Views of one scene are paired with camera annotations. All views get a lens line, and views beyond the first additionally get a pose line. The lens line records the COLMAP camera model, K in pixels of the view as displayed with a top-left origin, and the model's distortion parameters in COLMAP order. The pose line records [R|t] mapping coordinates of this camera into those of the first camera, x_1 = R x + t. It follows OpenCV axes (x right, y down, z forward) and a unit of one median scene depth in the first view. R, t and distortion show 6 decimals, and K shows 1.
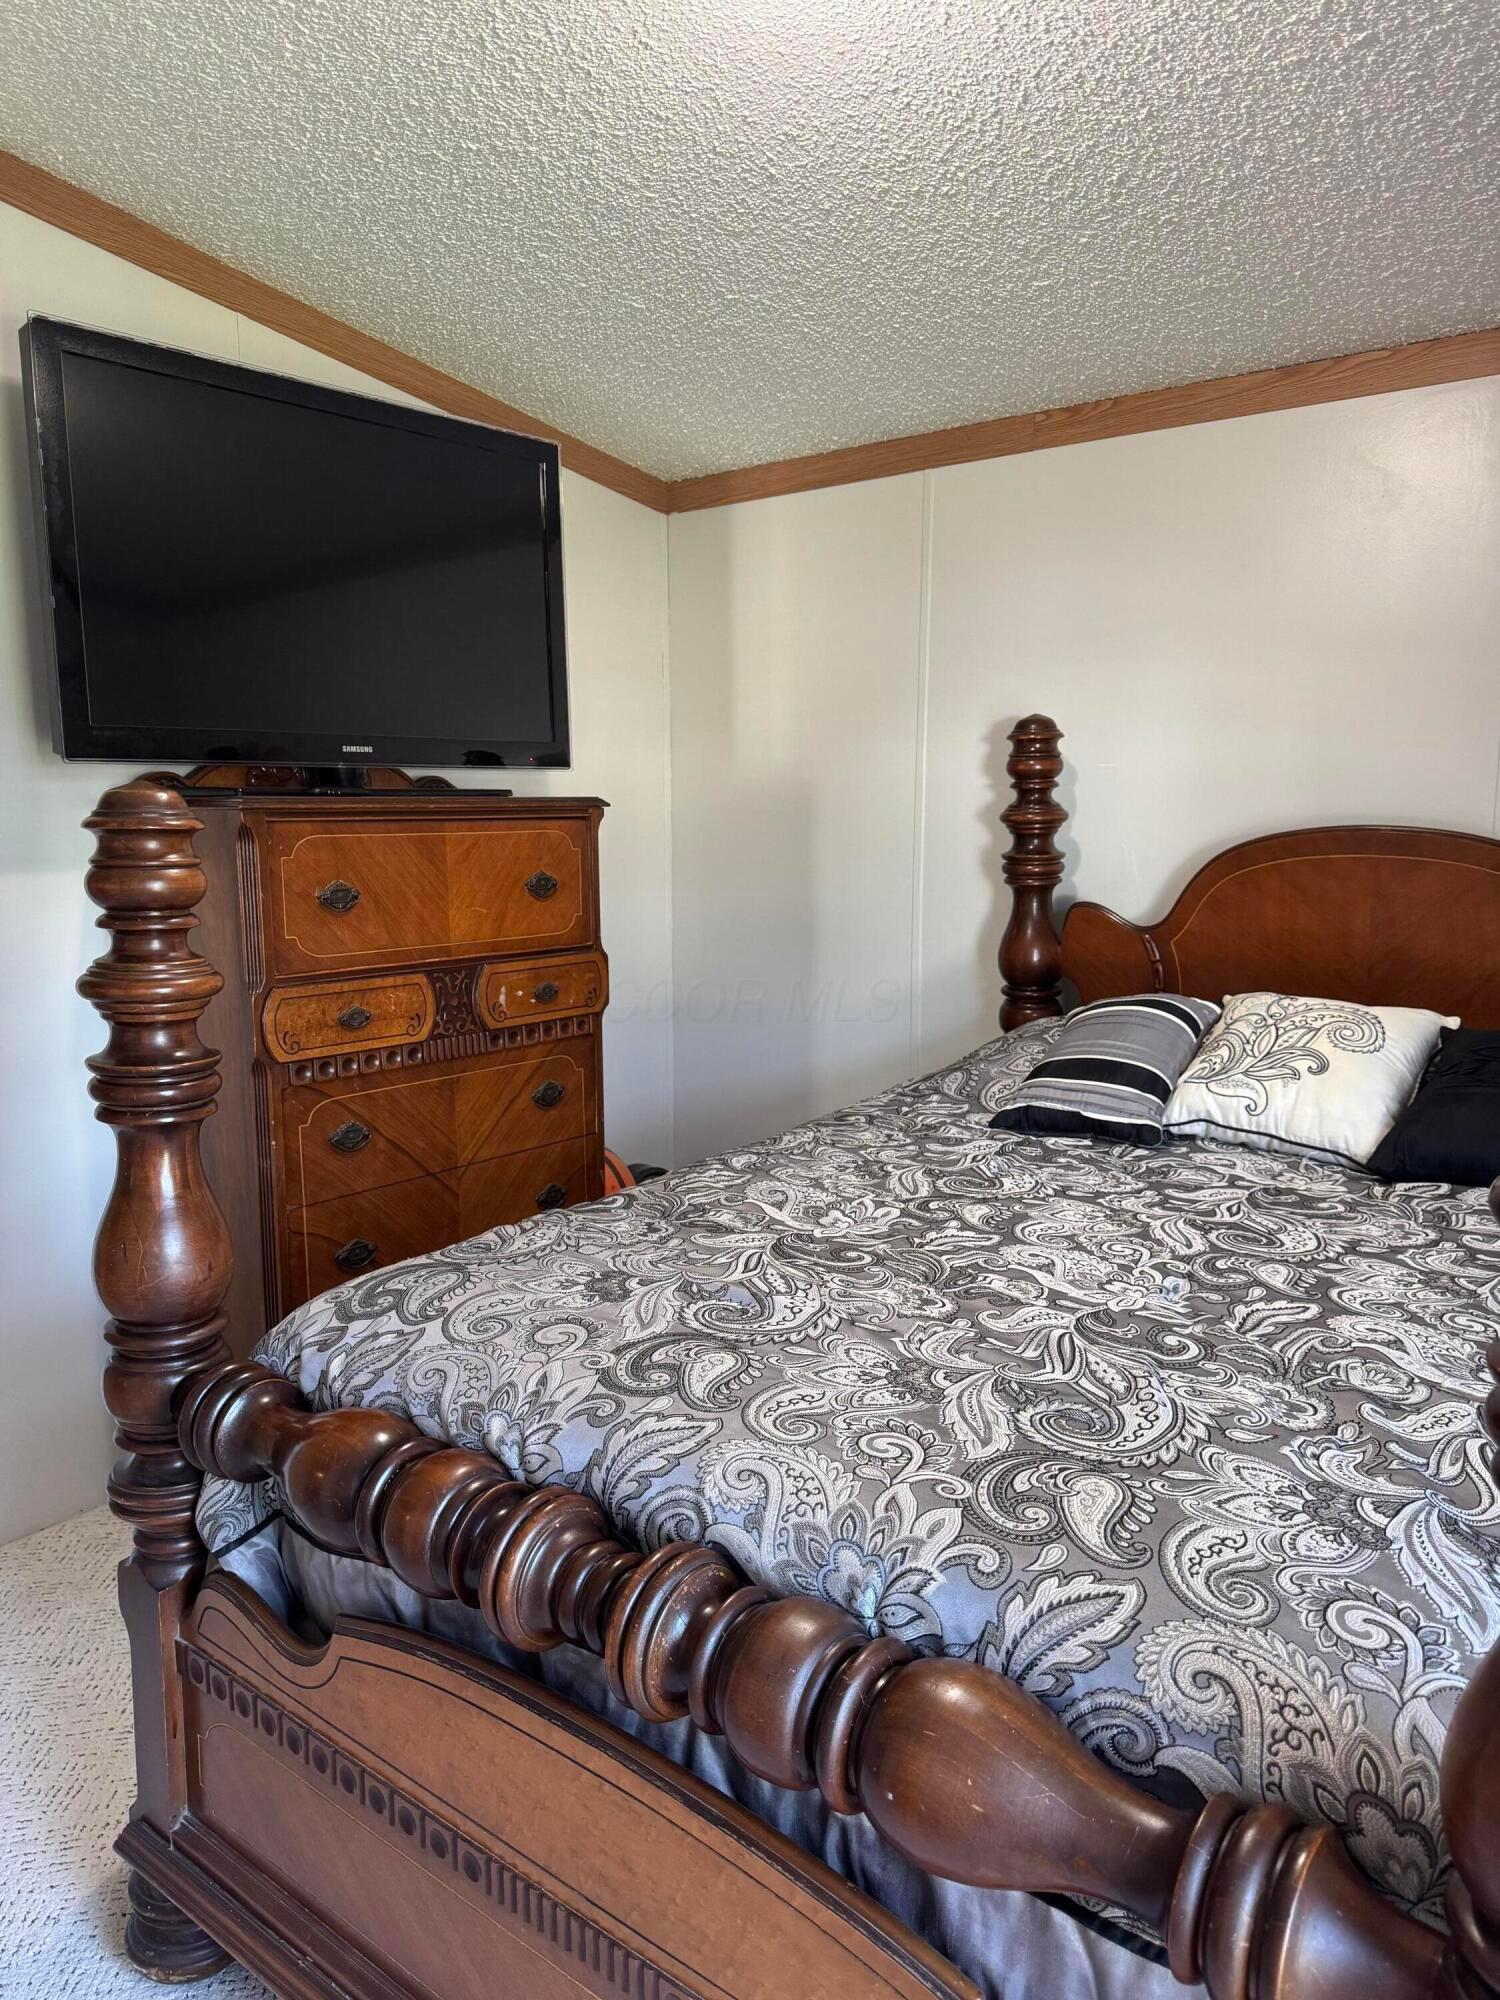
lens RADIAL K [[1419.9, 0, 745.9], [0, 1419.9, 1001.2], [0, 0, 1]] dist [0.063838, -0.051745]
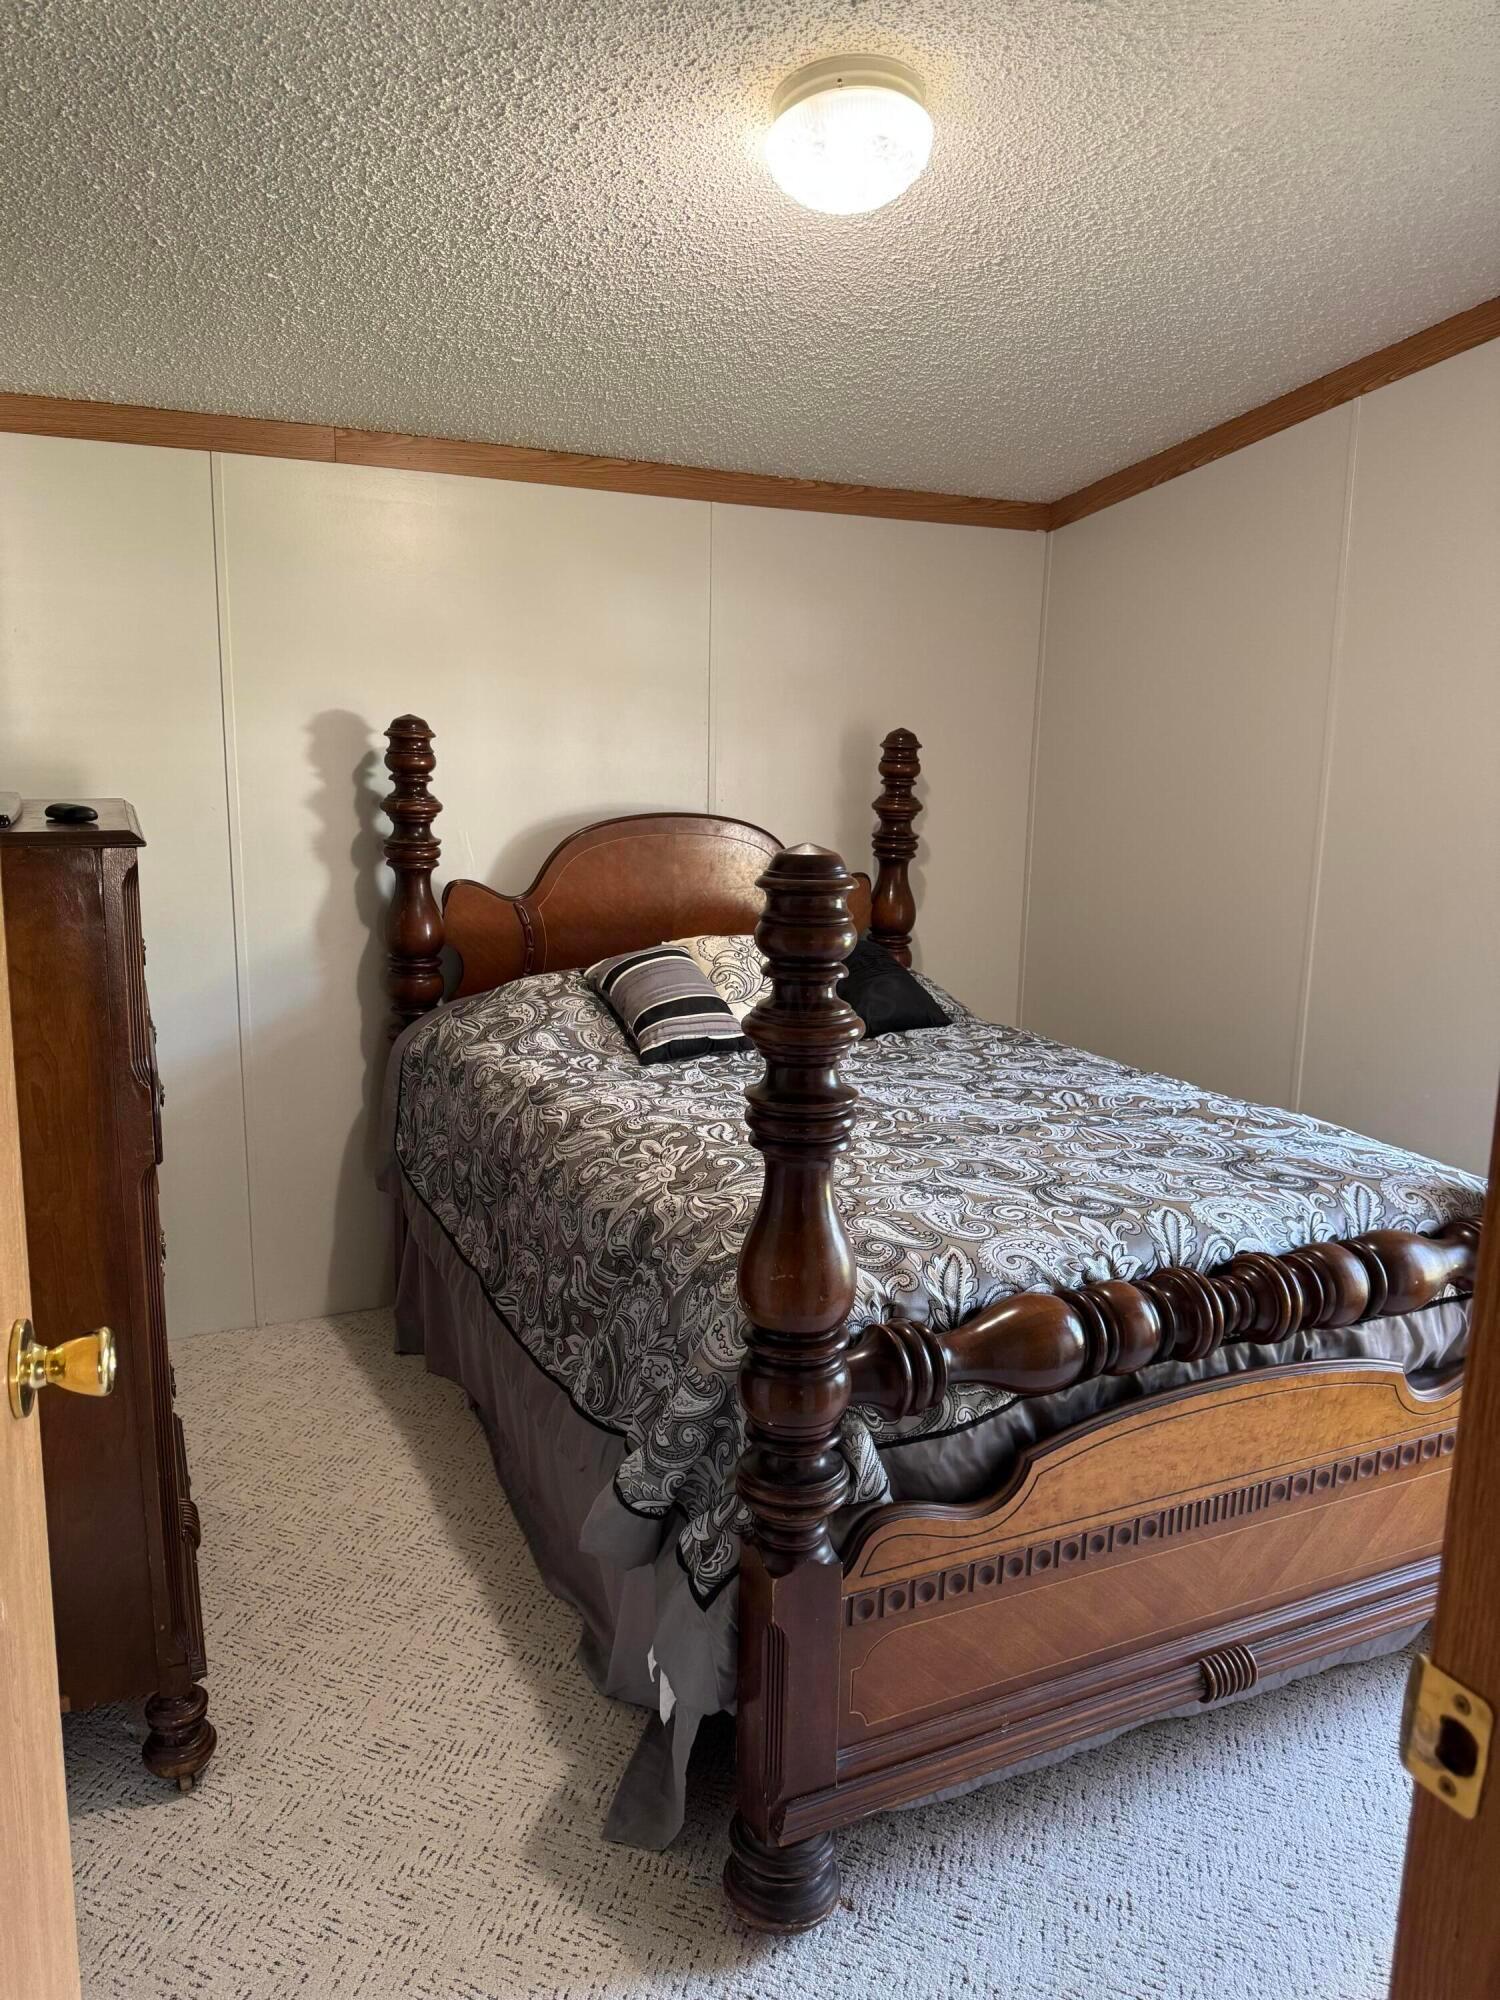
lens RADIAL K [[1419.9, 0, 741.7], [0, 1419.9, 1000.7], [0, 0, 1]] dist [0.063838, -0.051745]
pose [[0.430218, -0.154577, 0.889392, -1.250600], [0.112696, 0.986720, 0.116979, -0.145351], [-0.895663, 0.049904, 0.441925, 0.507954]]
